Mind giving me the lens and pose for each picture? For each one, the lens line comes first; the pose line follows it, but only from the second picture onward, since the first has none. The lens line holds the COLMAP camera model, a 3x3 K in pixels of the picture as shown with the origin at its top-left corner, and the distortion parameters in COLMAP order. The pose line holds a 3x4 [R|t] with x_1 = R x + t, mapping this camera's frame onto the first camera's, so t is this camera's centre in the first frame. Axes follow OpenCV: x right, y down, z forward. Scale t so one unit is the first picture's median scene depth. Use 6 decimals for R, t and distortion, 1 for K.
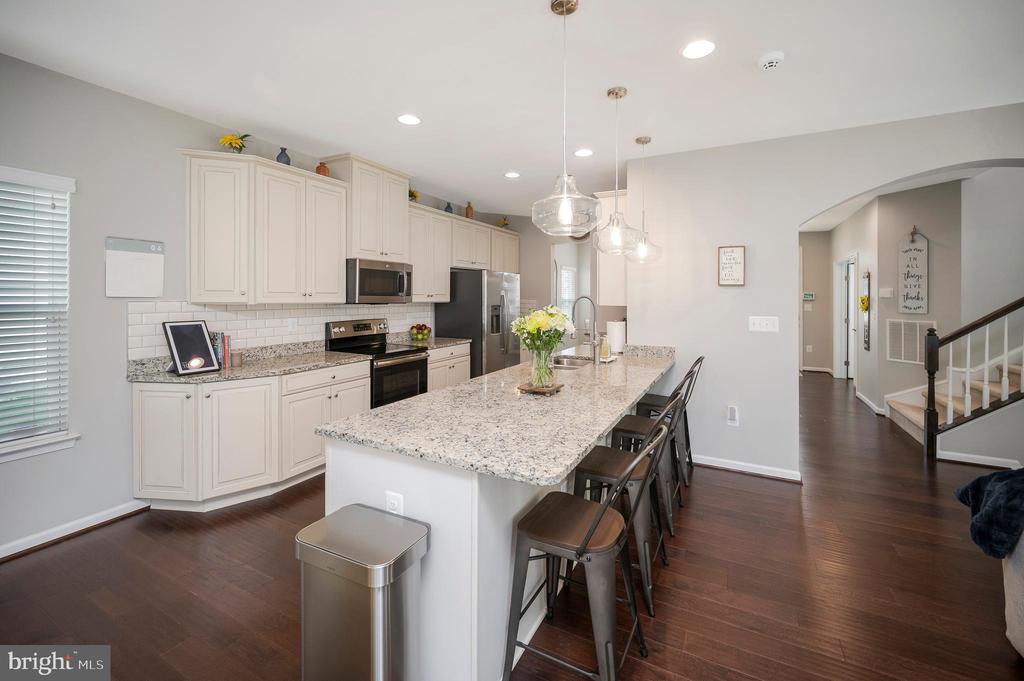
lens RADIAL K [[421.8, 0, 531.2], [0, 421.8, 296.8], [0, 0, 1]] dist [0.008490, -0.001629]
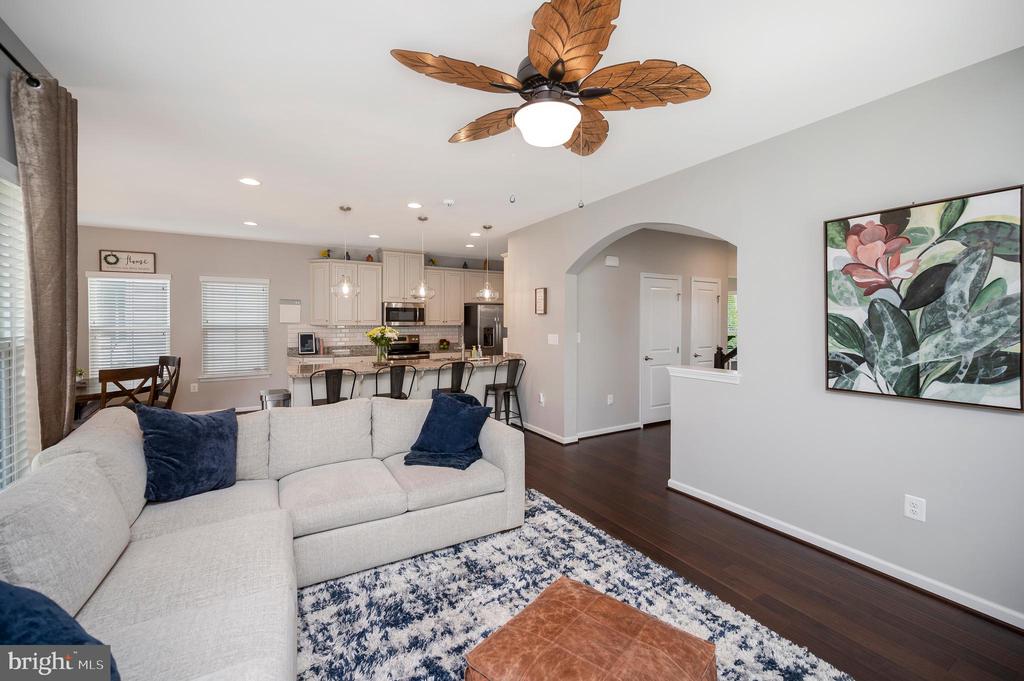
lens RADIAL K [[421.8, 0, 522.3], [0, 421.8, 321.0], [0, 0, 1]] dist [0.008490, -0.001629]
pose [[0.849207, -0.005807, -0.528028, 0.871449], [0.004376, 0.999983, -0.003960, 0.003526], [0.528042, 0.001052, 0.849218, -0.226475]]
